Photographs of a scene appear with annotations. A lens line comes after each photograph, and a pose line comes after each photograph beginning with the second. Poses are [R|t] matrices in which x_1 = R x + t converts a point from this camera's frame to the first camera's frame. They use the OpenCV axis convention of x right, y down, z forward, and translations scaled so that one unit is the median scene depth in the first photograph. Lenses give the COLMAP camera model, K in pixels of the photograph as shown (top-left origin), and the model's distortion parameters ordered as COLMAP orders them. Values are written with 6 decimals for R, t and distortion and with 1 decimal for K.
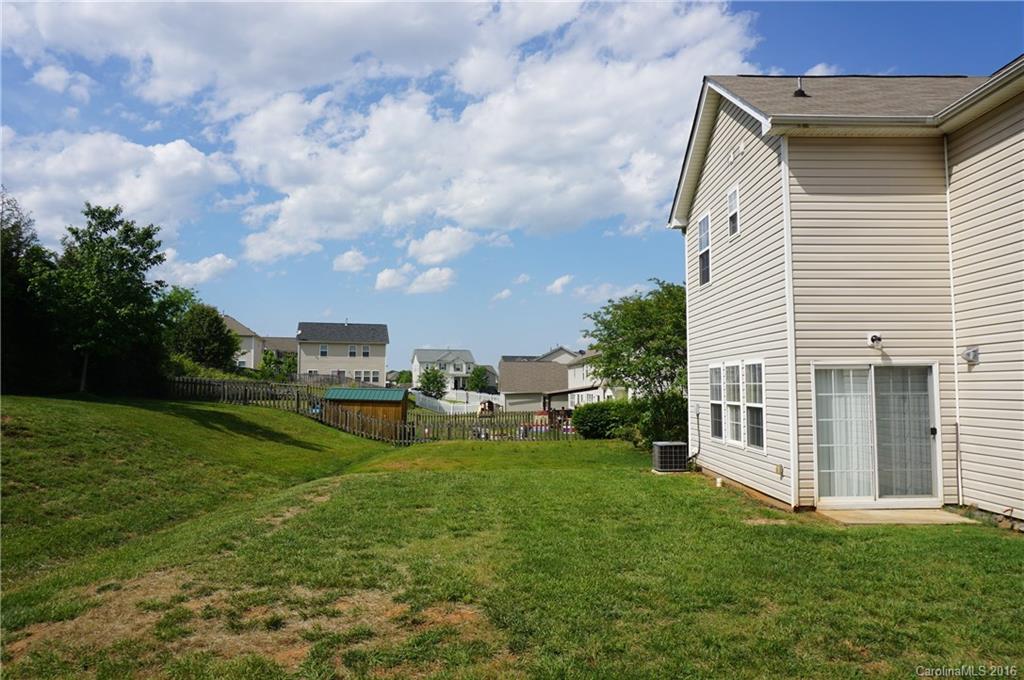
lens RADIAL K [[706.8, 0, 514.1], [0, 706.8, 347.6], [0, 0, 1]] dist [-0.053434, 0.046482]
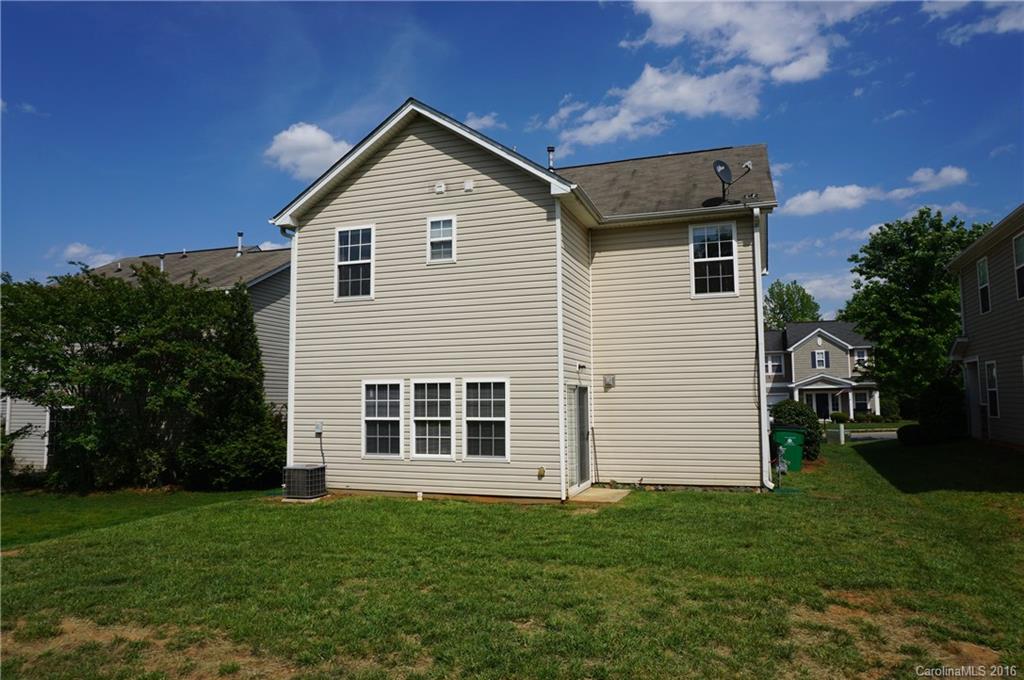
lens RADIAL K [[706.8, 0, 514.1], [0, 706.8, 347.6], [0, 0, 1]] dist [-0.053434, 0.046482]
pose [[0.302472, 0.076448, 0.950087, -0.819472], [-0.046169, 0.996783, -0.065507, 0.046143], [-0.952039, -0.024050, 0.305029, 0.703211]]
